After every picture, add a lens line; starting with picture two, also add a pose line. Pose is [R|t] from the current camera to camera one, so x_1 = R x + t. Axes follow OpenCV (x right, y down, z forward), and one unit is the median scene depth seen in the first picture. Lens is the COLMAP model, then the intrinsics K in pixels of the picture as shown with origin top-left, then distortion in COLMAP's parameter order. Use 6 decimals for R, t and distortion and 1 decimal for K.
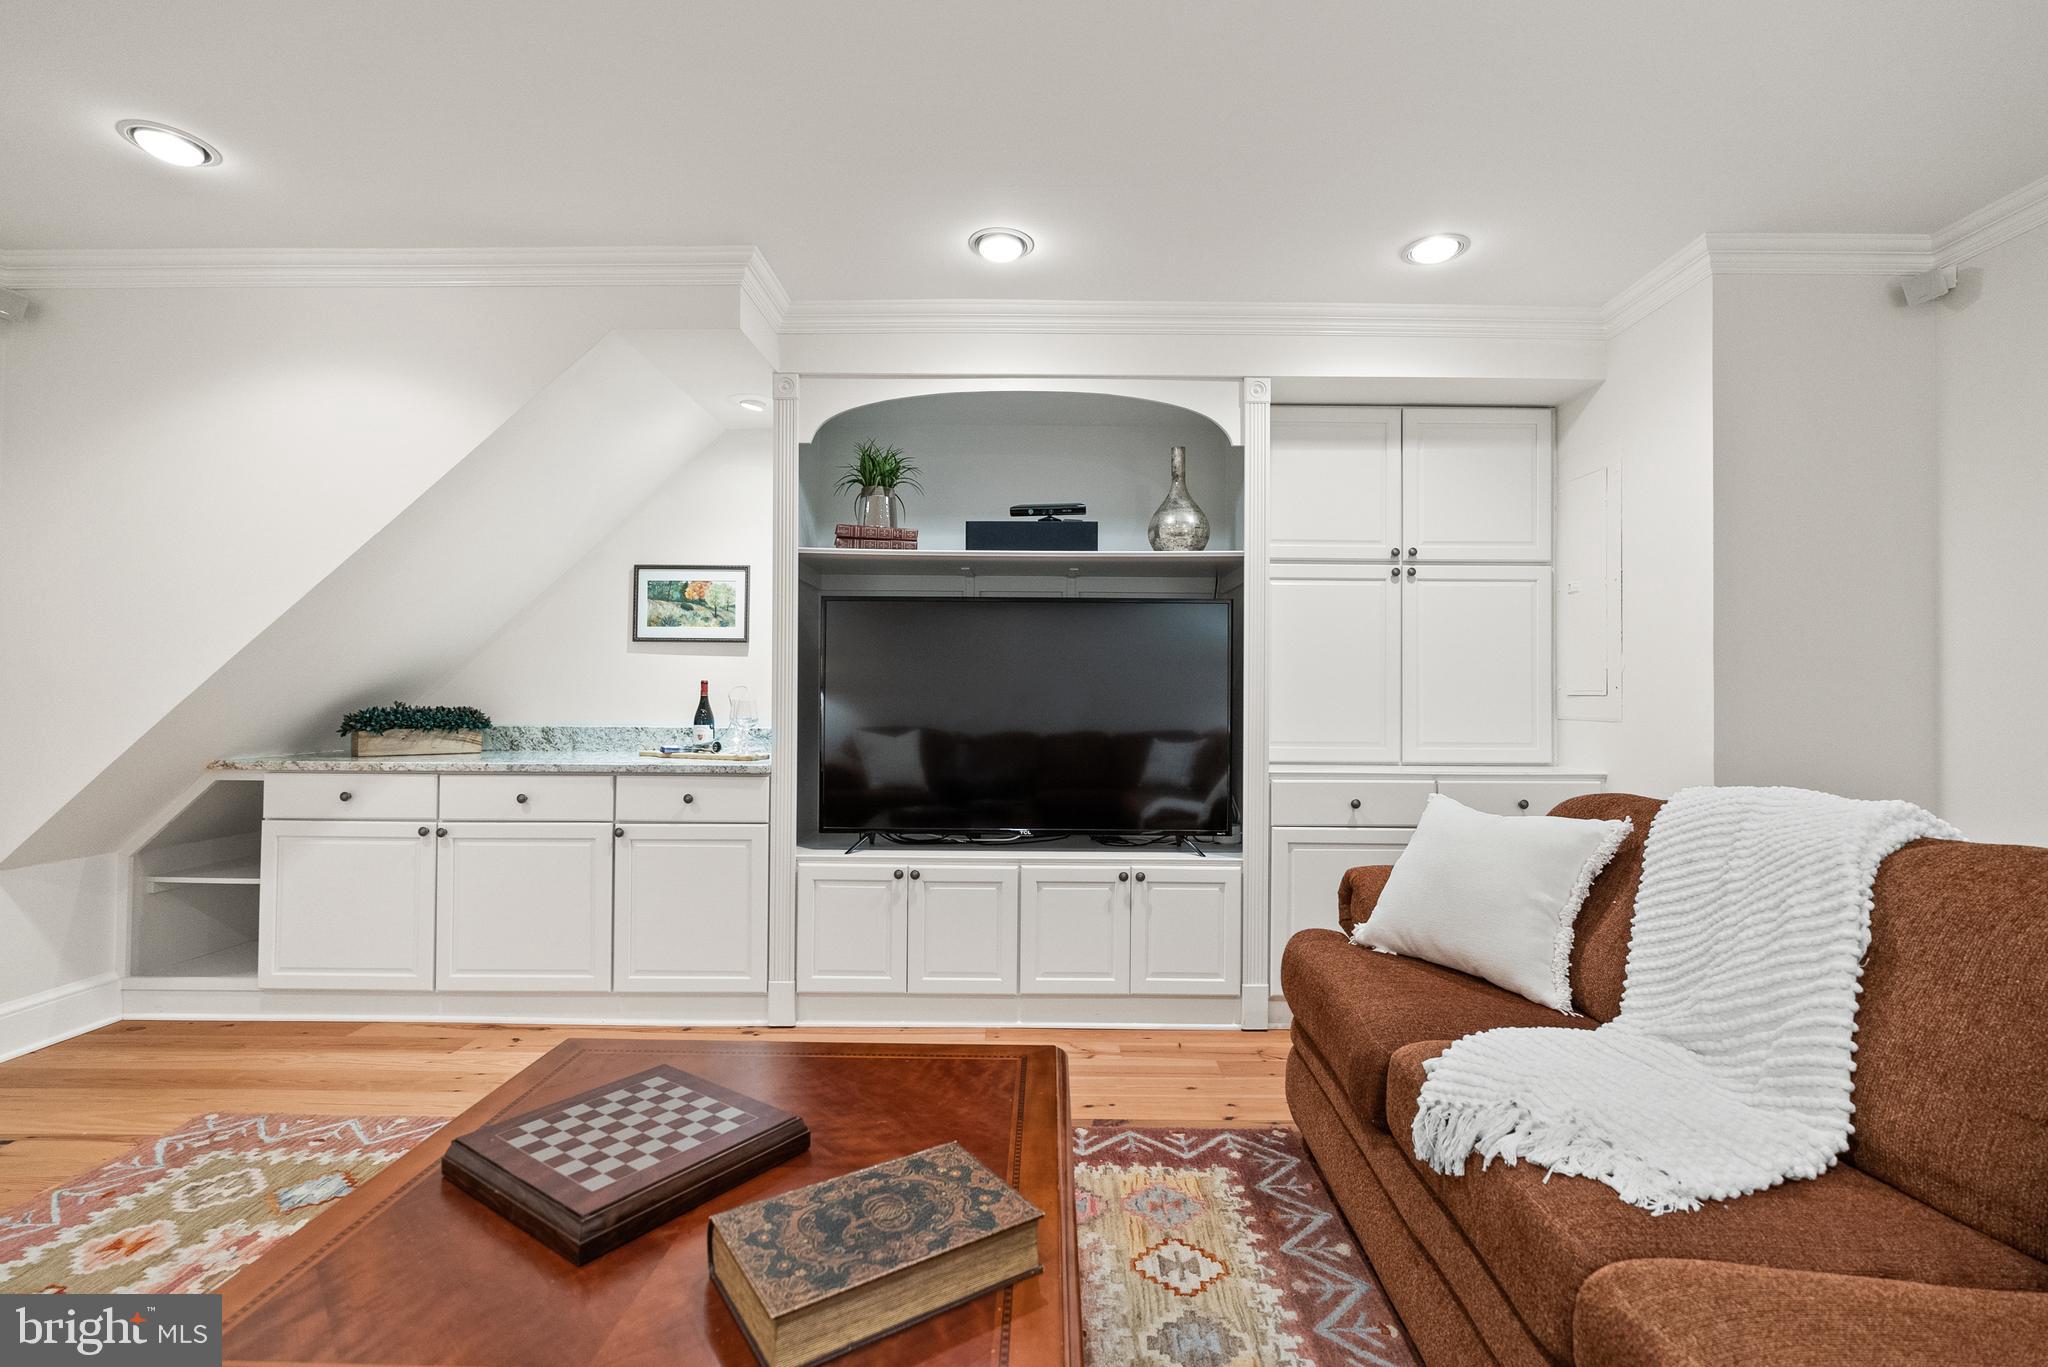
lens RADIAL K [[920.6, 0, 1027.7], [0, 920.6, 699.1], [0, 0, 1]] dist [-0.007718, 0.000295]
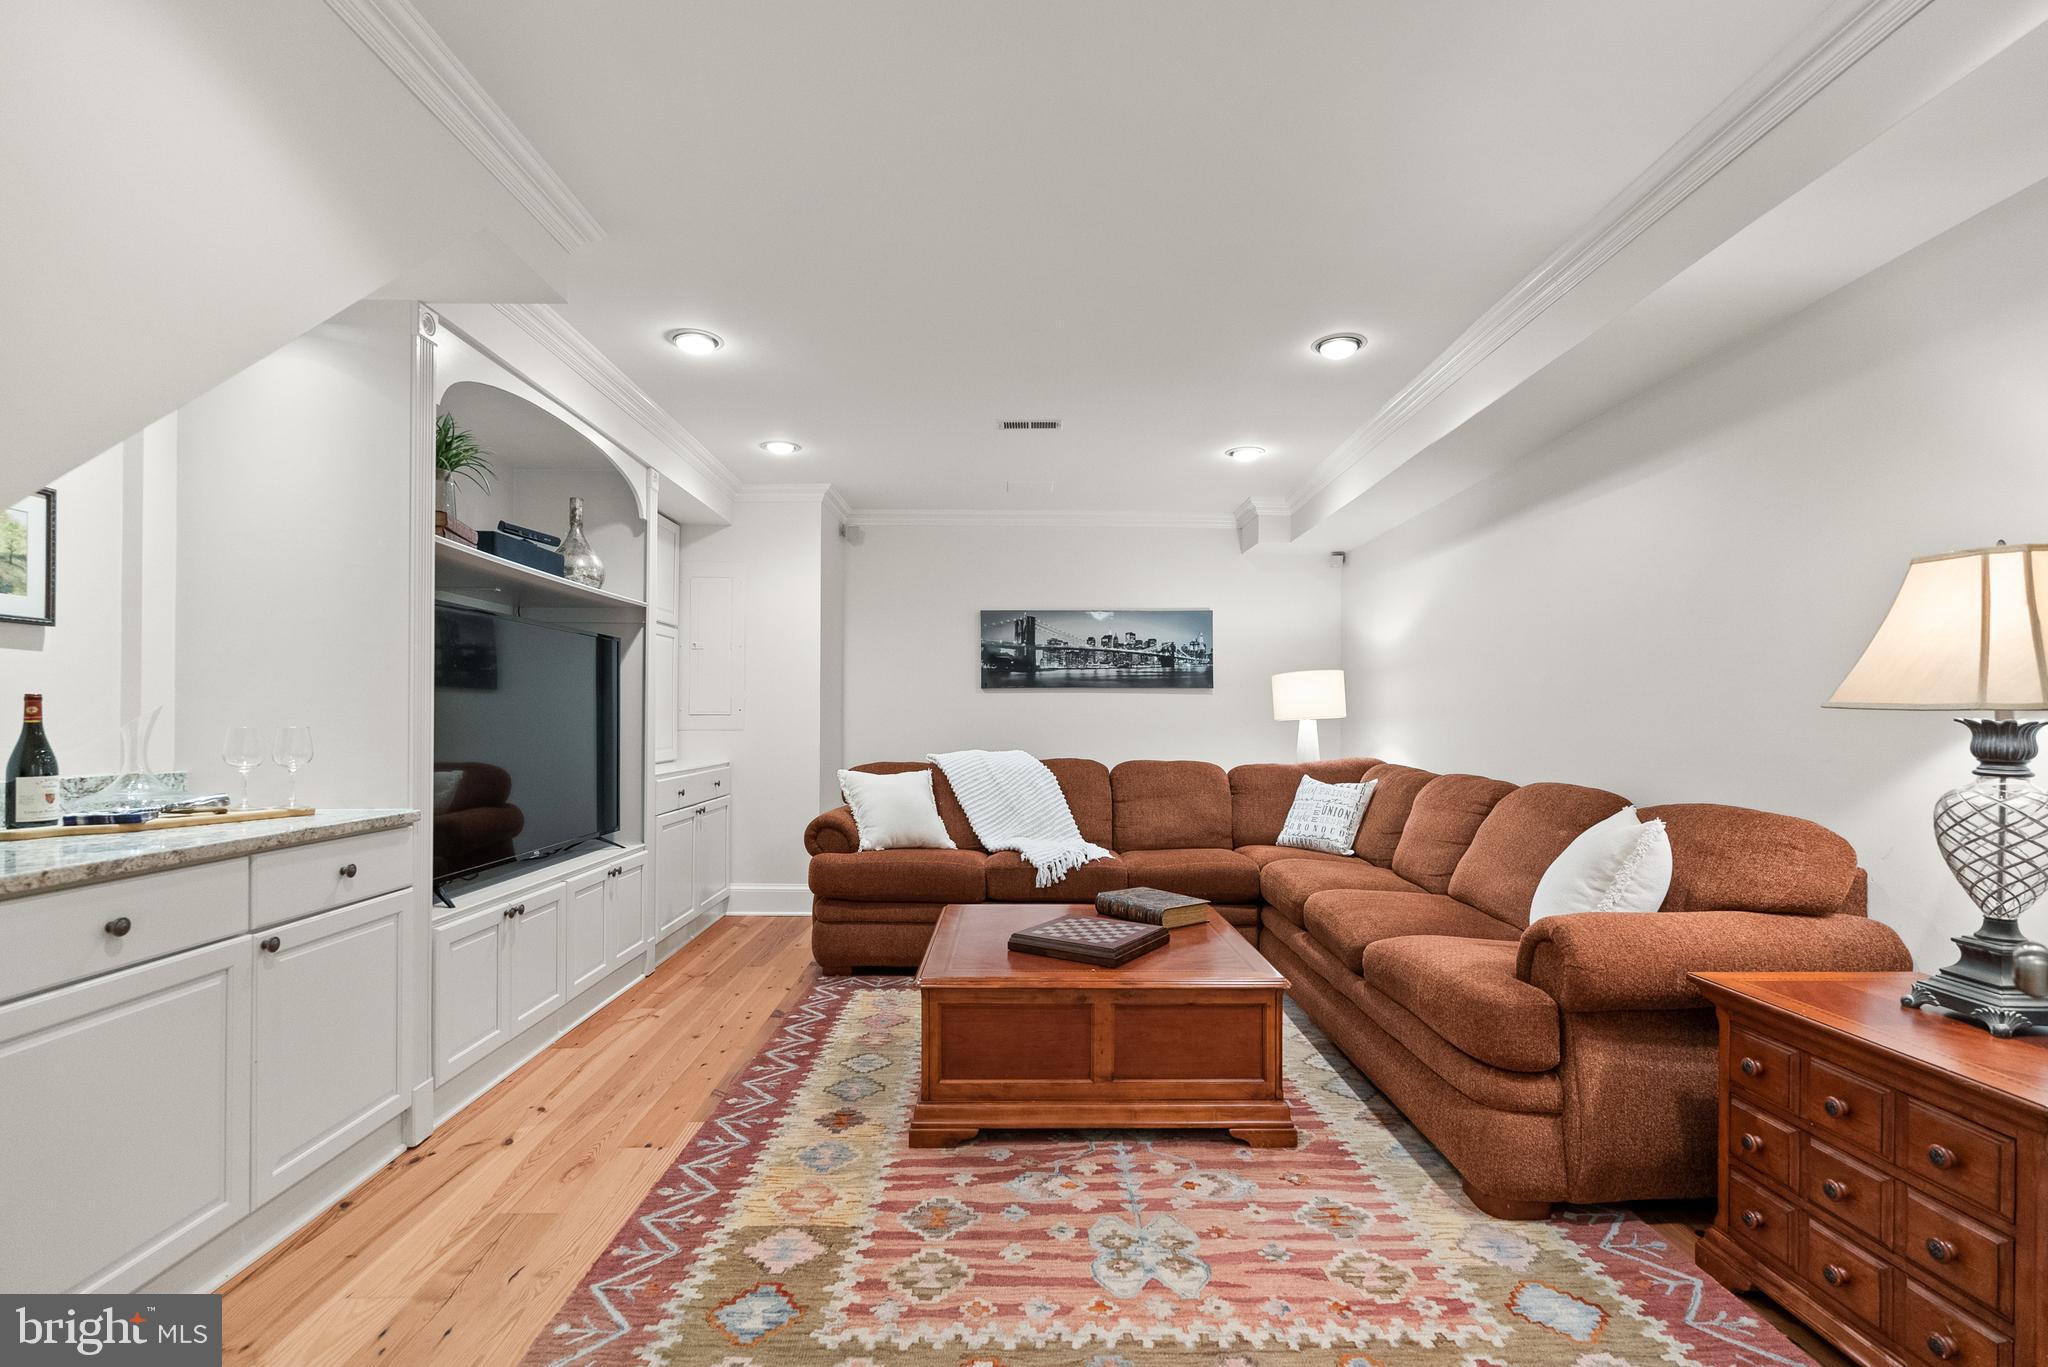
lens RADIAL K [[920.6, 0, 1027.7], [0, 920.6, 699.1], [0, 0, 1]] dist [-0.007718, 0.000295]
pose [[-0.021401, 0.009630, 0.999725, -1.073043], [-0.002023, 0.999951, -0.009675, -0.015244], [-0.999769, -0.002230, -0.021380, 0.502155]]
